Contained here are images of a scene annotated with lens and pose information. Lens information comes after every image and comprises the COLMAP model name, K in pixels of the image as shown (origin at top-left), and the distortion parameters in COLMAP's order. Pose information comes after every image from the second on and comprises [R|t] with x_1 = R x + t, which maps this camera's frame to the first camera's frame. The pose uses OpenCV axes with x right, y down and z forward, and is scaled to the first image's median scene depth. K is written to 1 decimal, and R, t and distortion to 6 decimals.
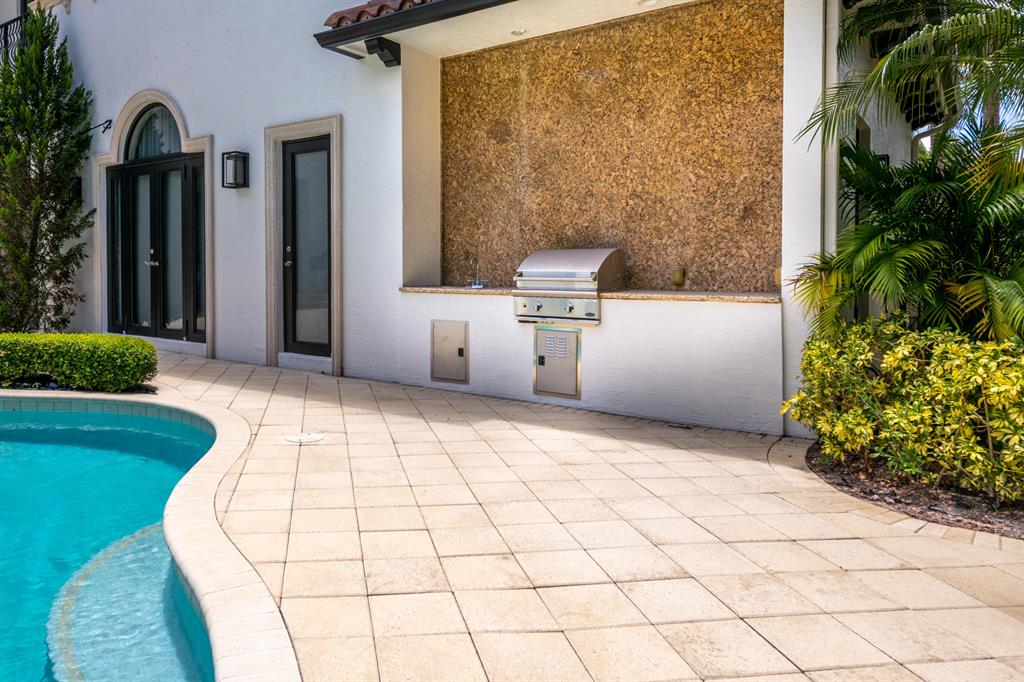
lens RADIAL K [[730.9, 0, 410.3], [0, 730.9, 277.4], [0, 0, 1]] dist [0.016677, 0.008759]
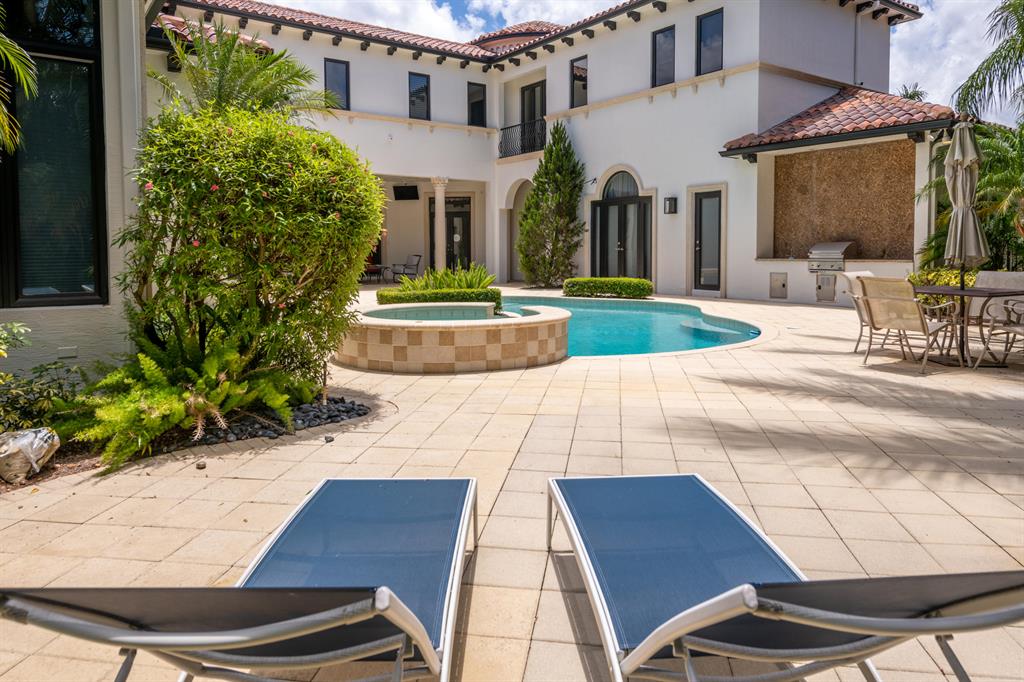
lens RADIAL K [[730.9, 0, 491.8], [0, 730.9, 282.8], [0, 0, 1]] dist [0.016677, 0.008759]
pose [[0.960355, 0.008827, -0.278639, -0.172286], [-0.001158, 0.999616, 0.027676, 0.027424], [0.278776, -0.026257, 0.959997, -1.499911]]
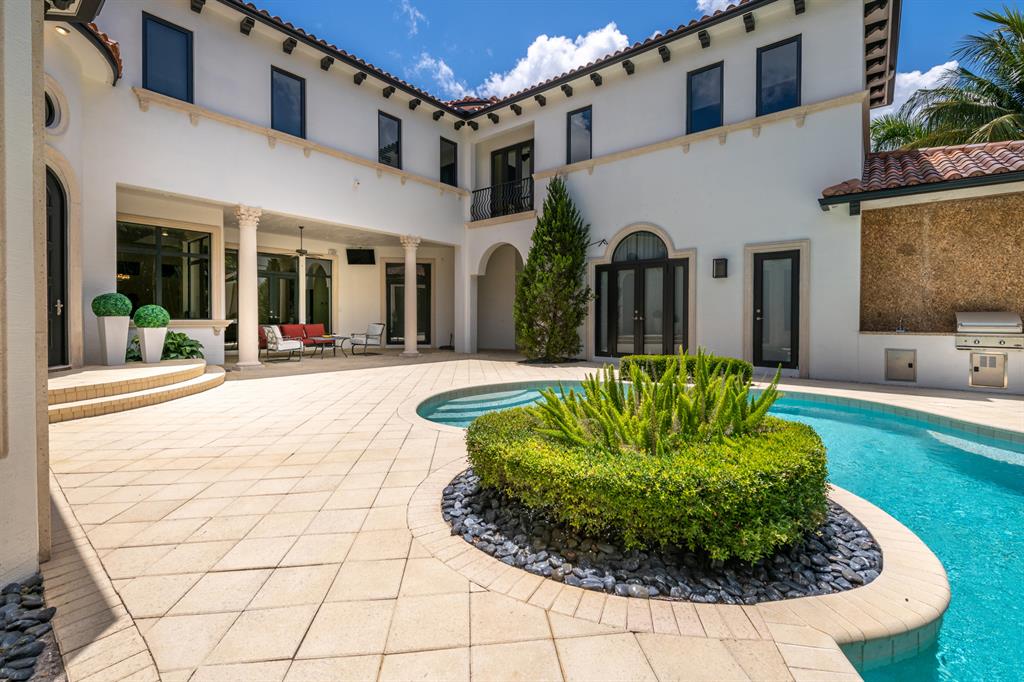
lens RADIAL K [[444.4, 0, 508.6], [0, 444.4, 323.5], [0, 0, 1]] dist [-0.004899, -0.001123]
pose [[0.999980, 0.002771, 0.005758, -0.951198], [-0.002751, 0.999990, -0.003436, -0.000503], [-0.005767, 0.003420, 0.999978, -0.148217]]
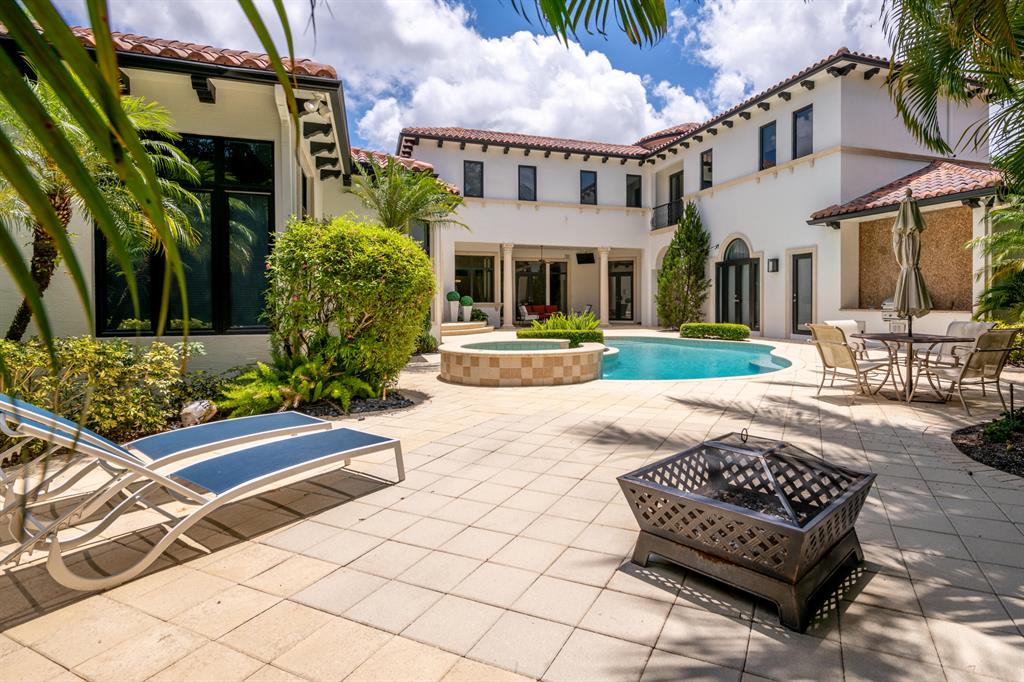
lens RADIAL K [[565.0, 0, 530.4], [0, 565.0, 308.3], [0, 0, 1]] dist [0.004856, -0.001439]
pose [[0.832394, 0.004644, -0.554165, 0.203090], [-0.006995, 0.999973, -0.002128, 0.024178], [0.554141, 0.005648, 0.832404, -1.460607]]
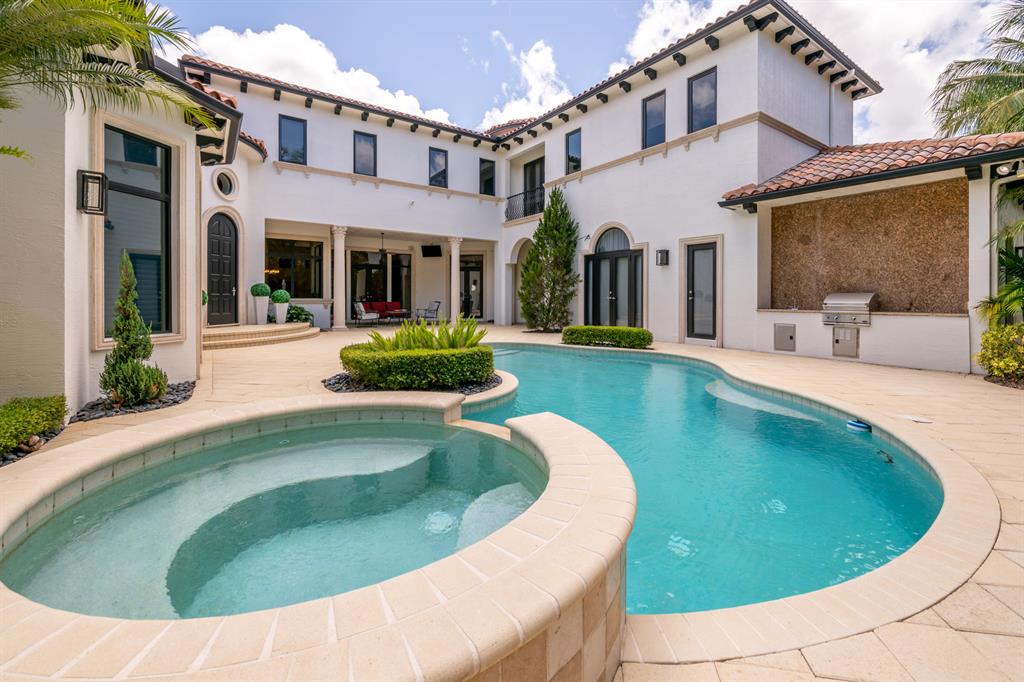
lens RADIAL K [[444.4, 0, 507.2], [0, 444.4, 299.5], [0, 0, 1]] dist [-0.004899, -0.001123]
pose [[0.958541, 0.004712, -0.284915, -0.375242], [-0.007808, 0.999922, -0.009730, 0.002917], [0.284847, 0.011551, 0.958503, -0.573514]]
